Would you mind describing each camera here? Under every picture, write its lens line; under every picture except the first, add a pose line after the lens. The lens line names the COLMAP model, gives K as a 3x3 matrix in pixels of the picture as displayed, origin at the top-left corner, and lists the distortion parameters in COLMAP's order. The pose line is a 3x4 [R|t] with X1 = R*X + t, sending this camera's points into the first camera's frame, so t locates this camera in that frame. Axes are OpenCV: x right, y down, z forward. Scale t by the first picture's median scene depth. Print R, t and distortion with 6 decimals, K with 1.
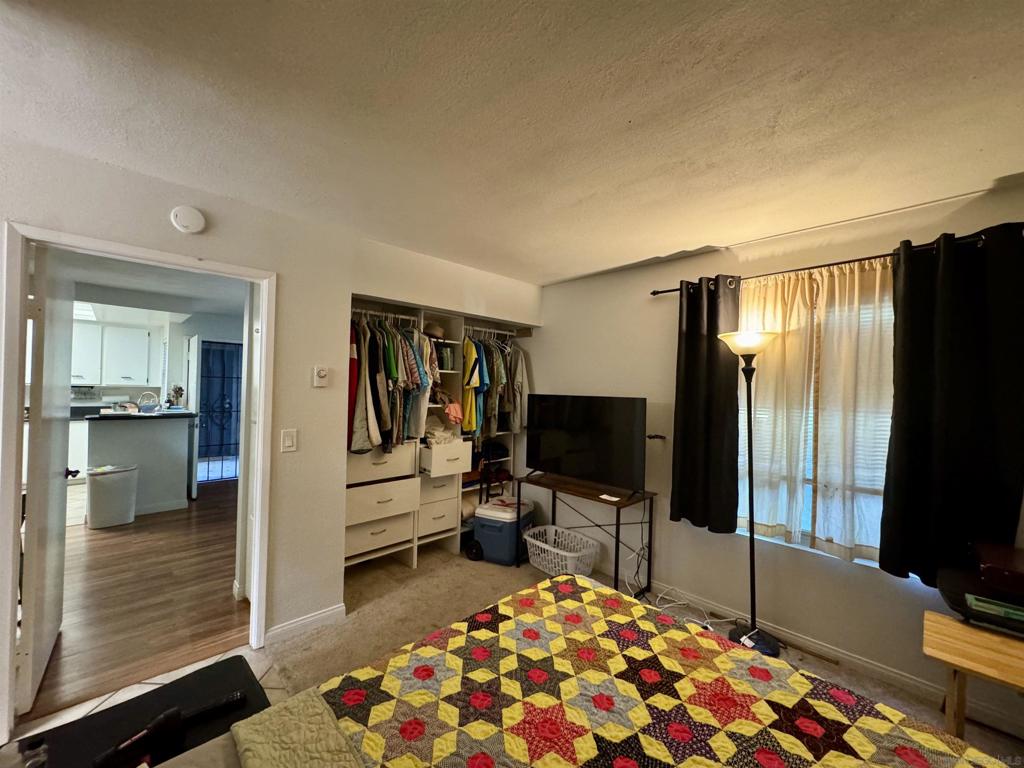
lens RADIAL K [[407.8, 0, 511.6], [0, 407.8, 383.4], [0, 0, 1]] dist [-0.001603, 0.000383]
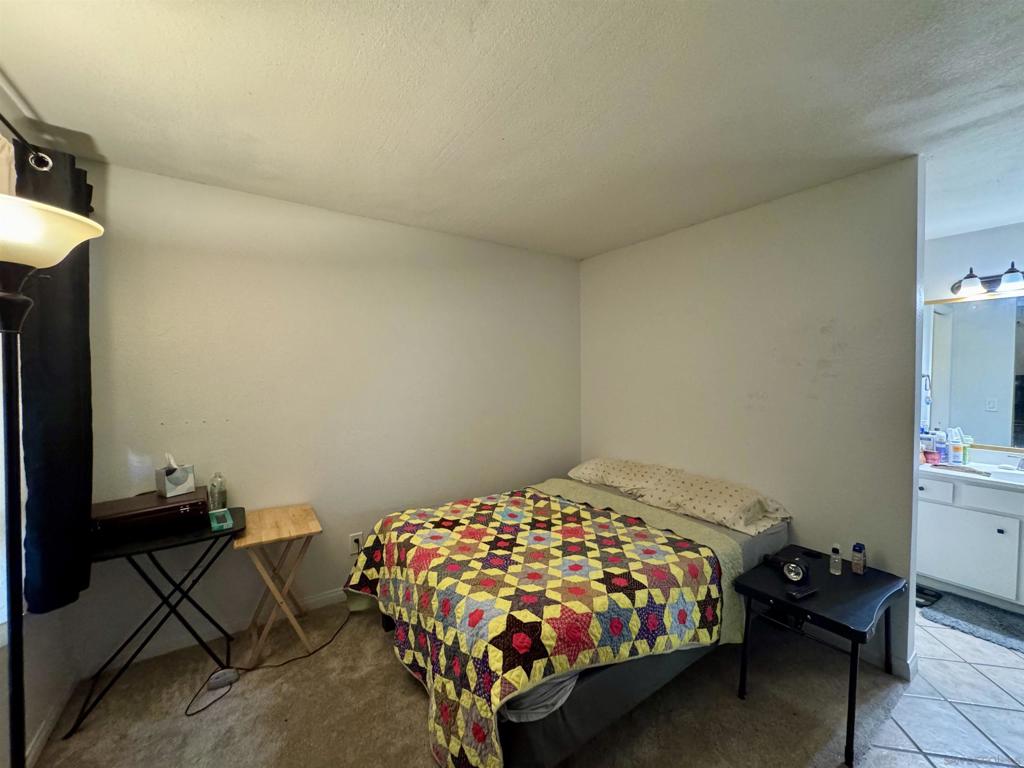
lens RADIAL K [[407.8, 0, 511.6], [0, 407.8, 383.4], [0, 0, 1]] dist [-0.001603, 0.000383]
pose [[-0.984064, -0.029475, 0.175353, 0.042027], [-0.023501, 0.999074, 0.036052, 0.026467], [-0.176253, 0.031357, -0.983845, 2.386467]]
